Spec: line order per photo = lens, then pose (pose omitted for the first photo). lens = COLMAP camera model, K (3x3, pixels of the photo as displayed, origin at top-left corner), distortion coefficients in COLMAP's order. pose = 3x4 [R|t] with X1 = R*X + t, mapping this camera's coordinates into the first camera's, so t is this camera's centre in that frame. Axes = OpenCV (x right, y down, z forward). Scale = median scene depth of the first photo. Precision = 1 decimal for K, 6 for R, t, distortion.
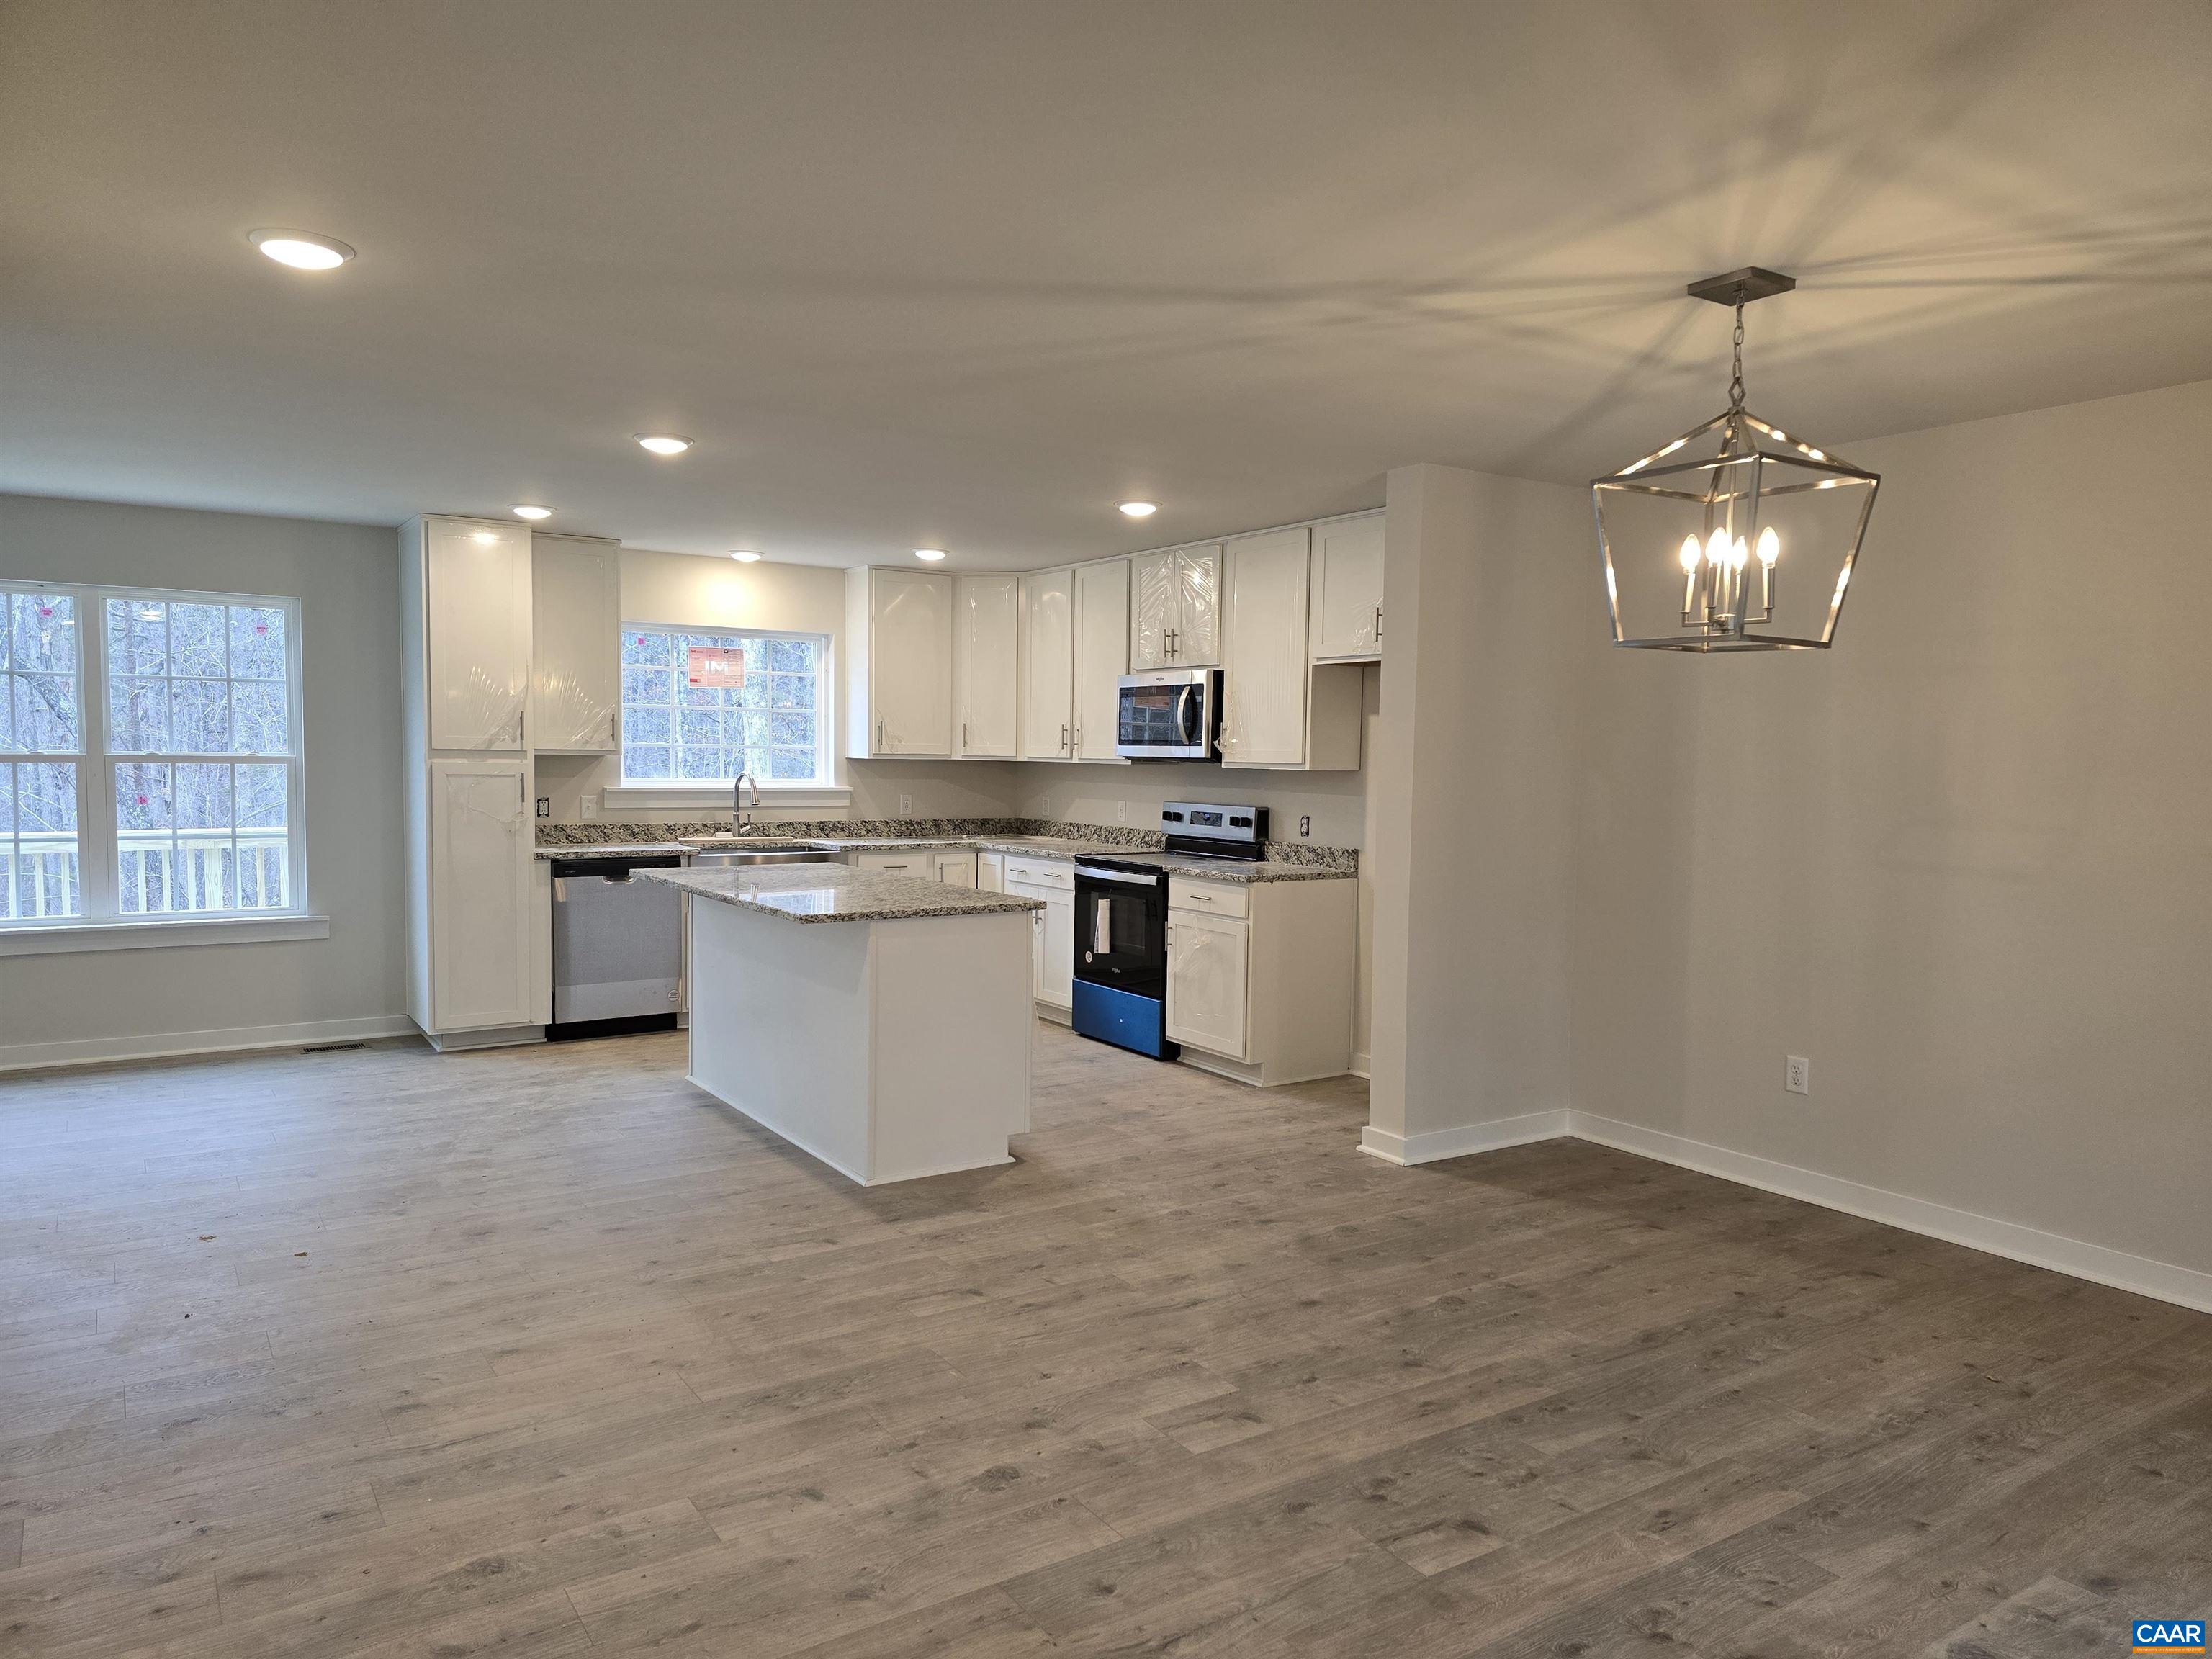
lens RADIAL K [[1475.9, 0, 1109.2], [0, 1475.9, 840.8], [0, 0, 1]] dist [0.067592, -0.059057]
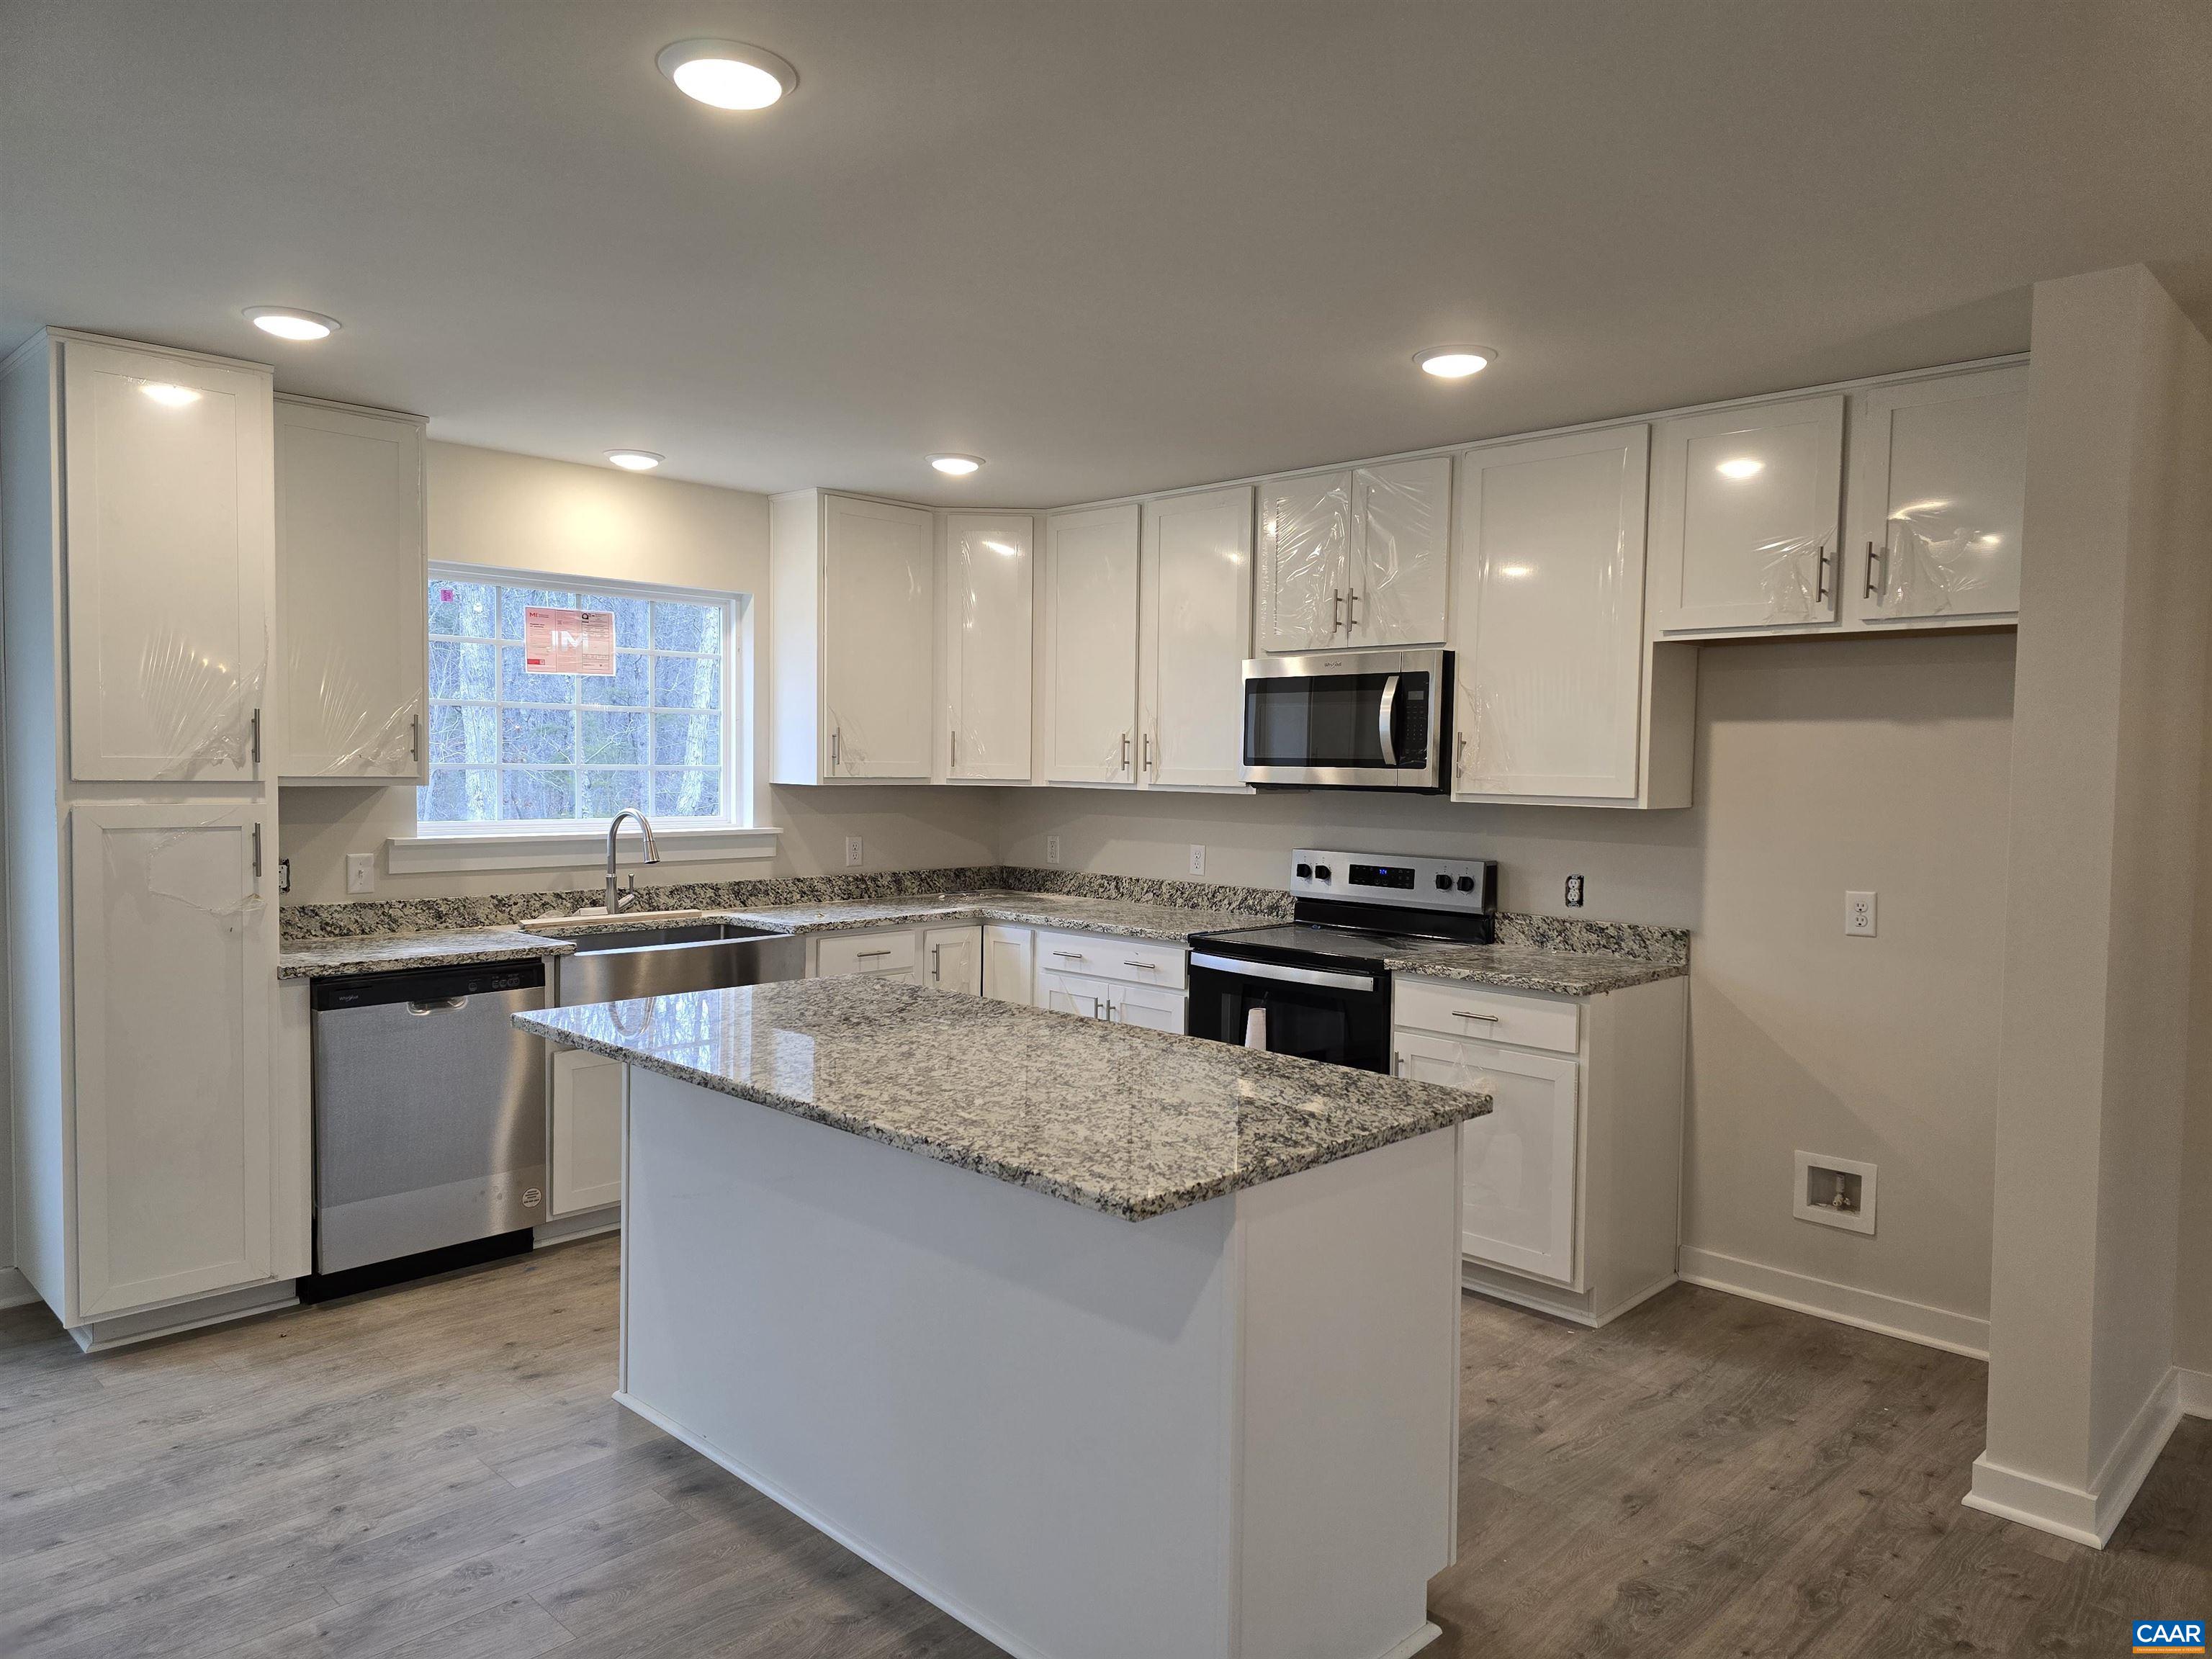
lens RADIAL K [[1475.9, 0, 1125.5], [0, 1475.9, 824.3], [0, 0, 1]] dist [0.067592, -0.059057]
pose [[0.977514, -0.010413, 0.210615, -0.255823], [0.013338, 0.999833, -0.012470, -0.043447], [-0.210450, 0.014999, 0.977490, 0.512771]]
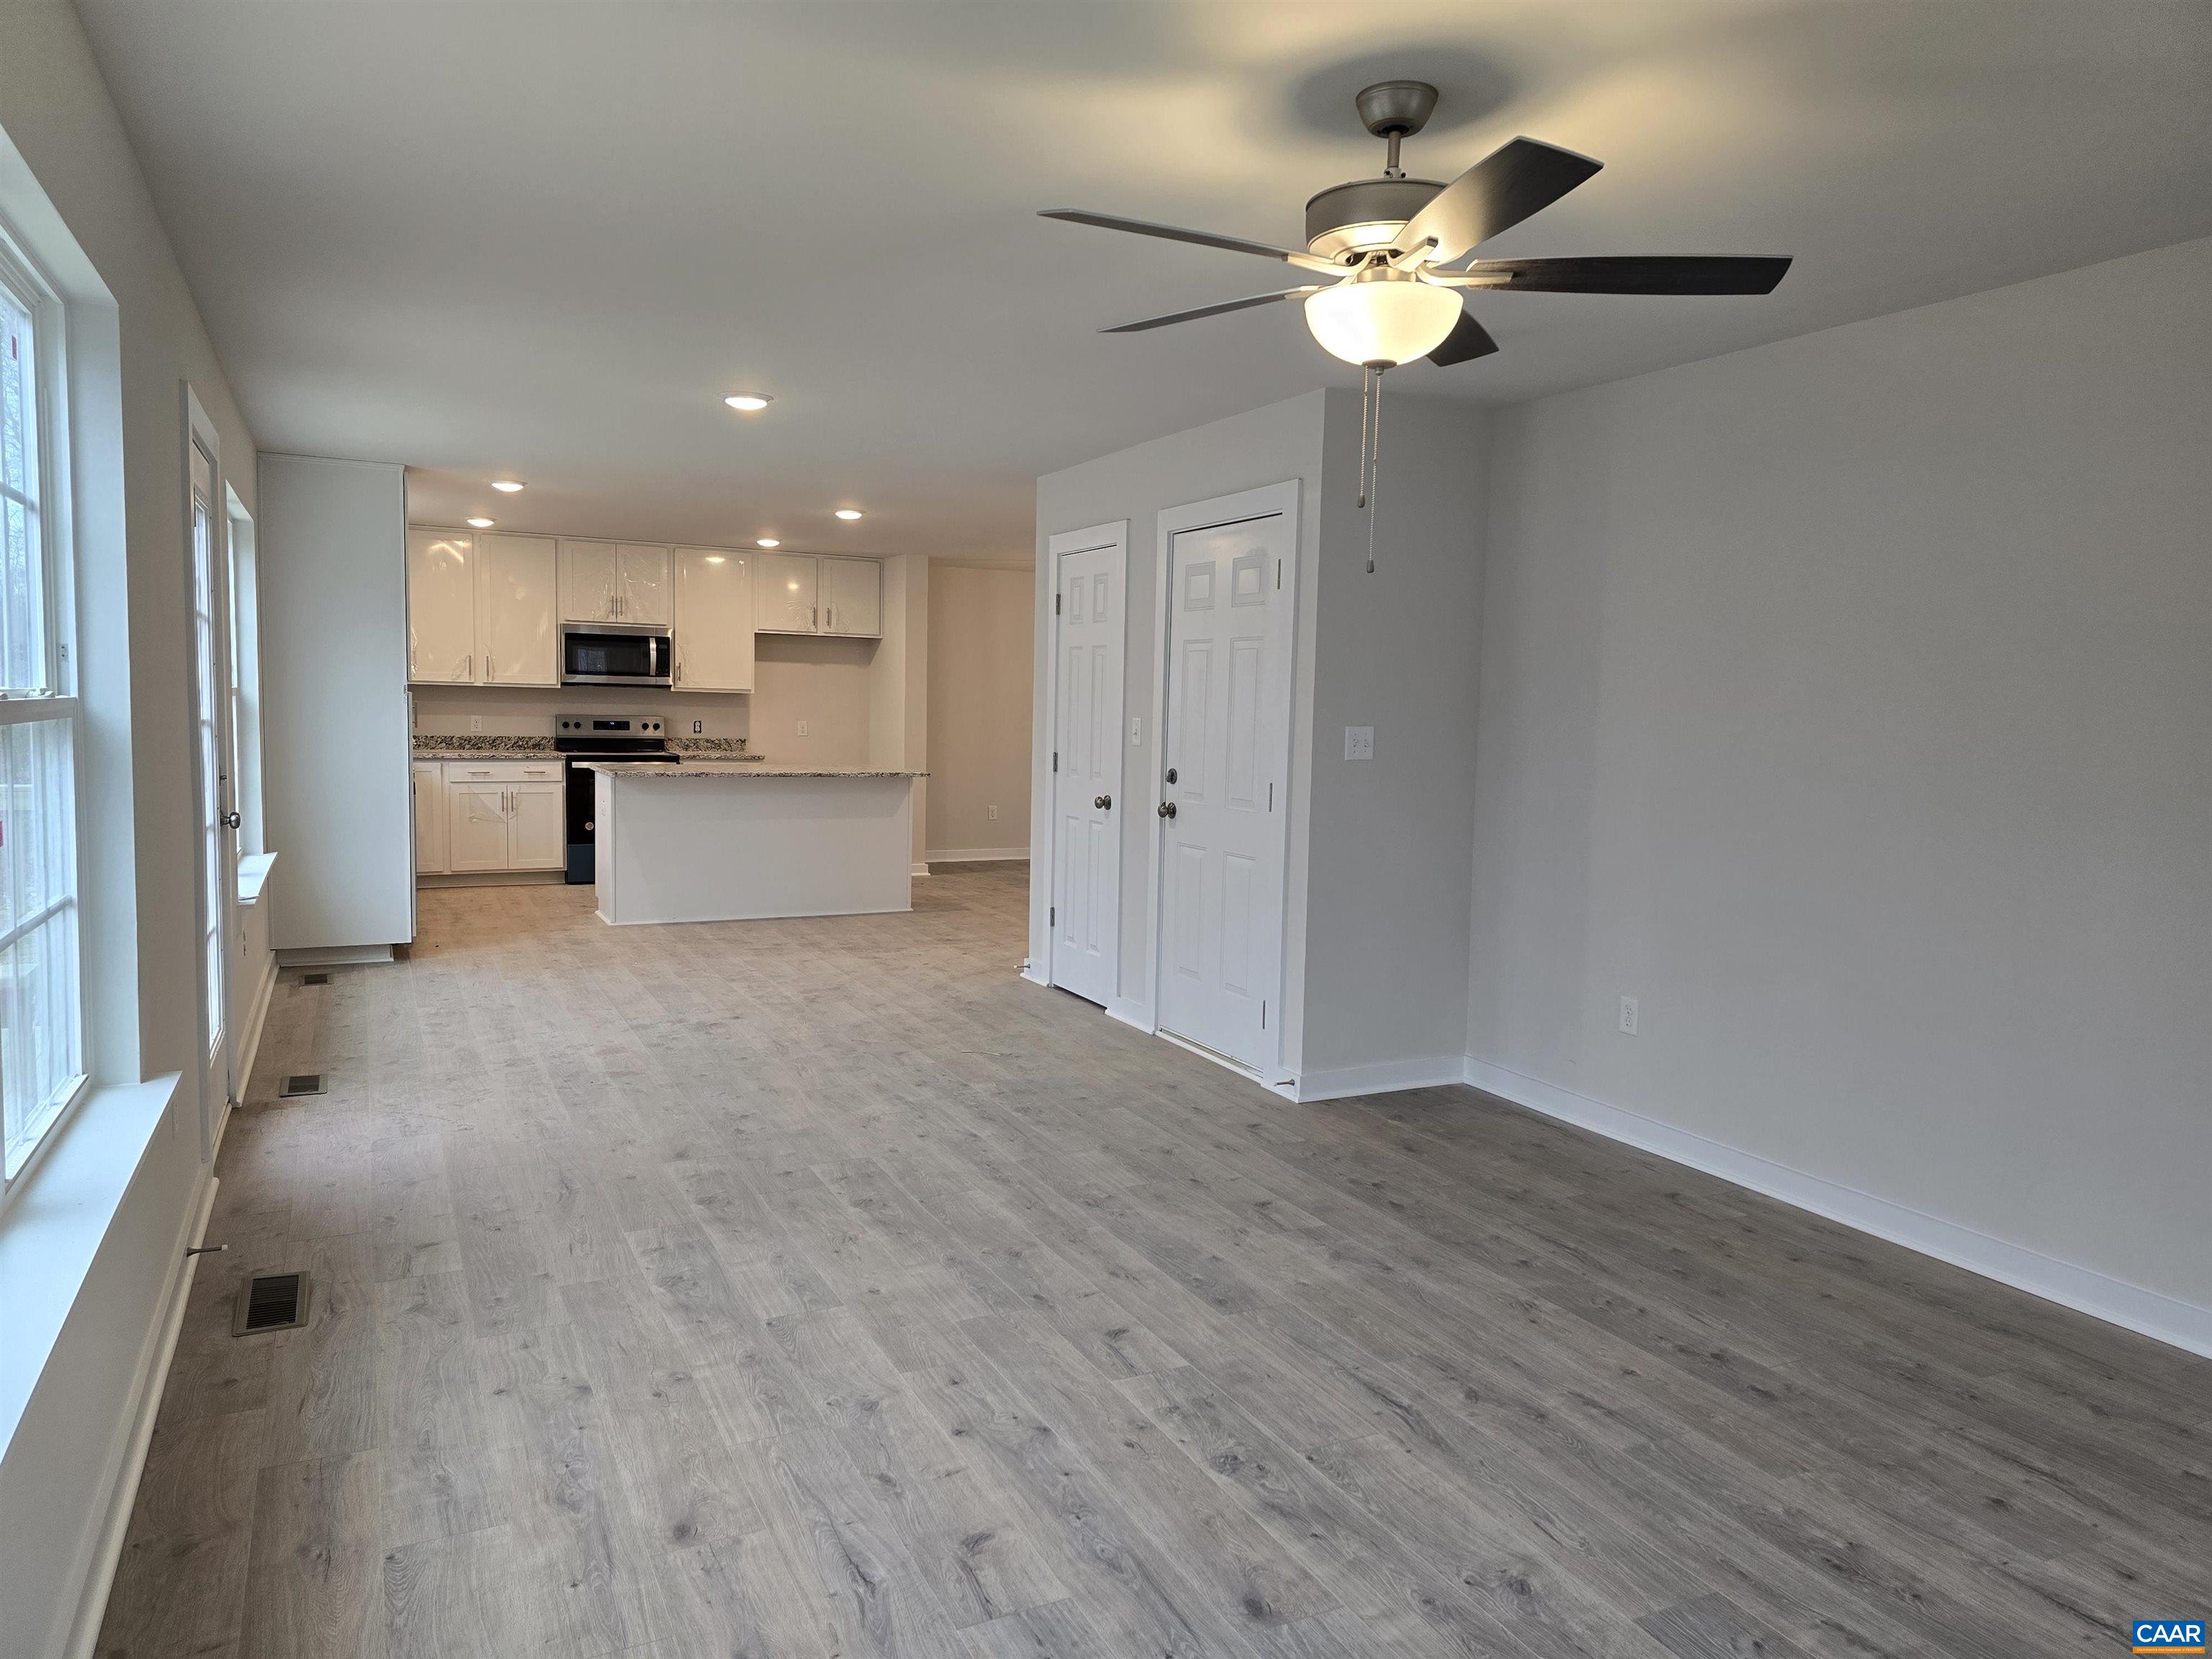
lens RADIAL K [[1475.9, 0, 1096.3], [0, 1475.9, 820.2], [0, 0, 1]] dist [0.067592, -0.059057]
pose [[0.131330, -0.093728, 0.986898, -1.836958], [0.041560, 0.995166, 0.088983, -0.044835], [-0.990467, 0.029329, 0.134591, 0.446143]]
